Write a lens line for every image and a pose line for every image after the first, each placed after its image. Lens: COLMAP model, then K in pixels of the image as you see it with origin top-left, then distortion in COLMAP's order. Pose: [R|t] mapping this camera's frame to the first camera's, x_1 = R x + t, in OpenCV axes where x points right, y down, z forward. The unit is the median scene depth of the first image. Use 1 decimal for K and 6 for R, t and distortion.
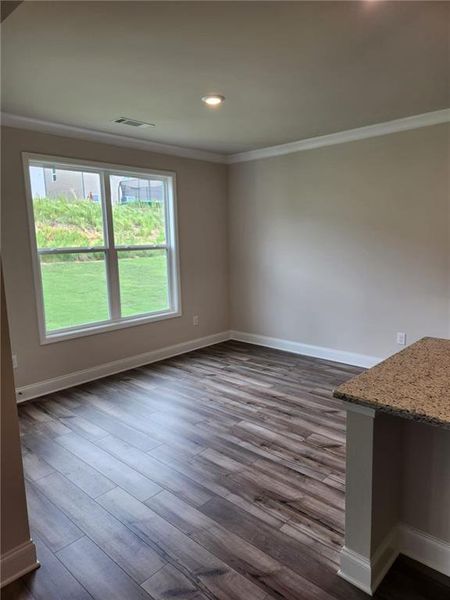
lens RADIAL K [[402.3, 0, 225.0], [0, 402.3, 300.0], [0, 0, 1]] dist [0.059157, -0.046930]
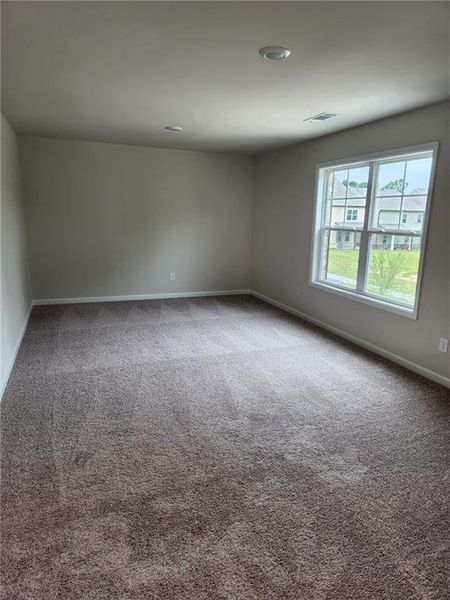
lens RADIAL K [[402.3, 0, 225.0], [0, 402.3, 300.0], [0, 0, 1]] dist [0.059157, -0.046930]
pose [[-0.437675, 0.208643, -0.874591, 0.920768], [-0.145519, 0.943443, 0.297891, -0.217352], [0.887280, 0.257649, -0.382560, 1.089267]]
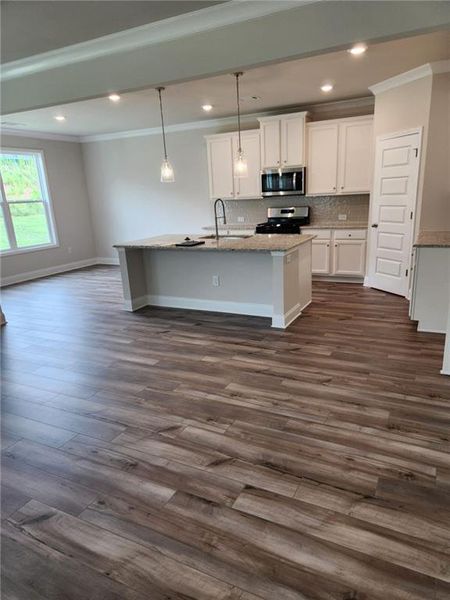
lens RADIAL K [[376.3, 0, 227.8], [0, 376.3, 302.0], [0, 0, 1]] dist [-0.001219, -0.000650]
pose [[0.953642, -0.102697, 0.282877, 0.085274], [0.066342, 0.988589, 0.135246, 0.109111], [-0.293539, -0.110209, 0.949573, -0.639536]]
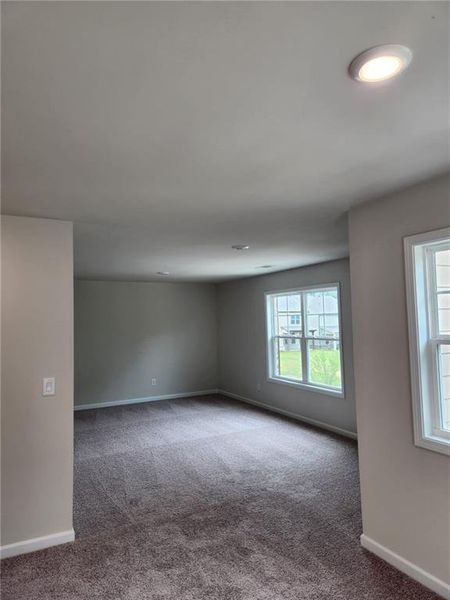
lens RADIAL K [[402.3, 0, 225.0], [0, 402.3, 300.0], [0, 0, 1]] dist [0.059157, -0.046930]
pose [[-0.321459, -0.012284, -0.946844, 1.318710], [-0.112001, 0.993390, 0.025137, -0.271364], [0.940277, 0.114128, -0.320710, 1.155585]]
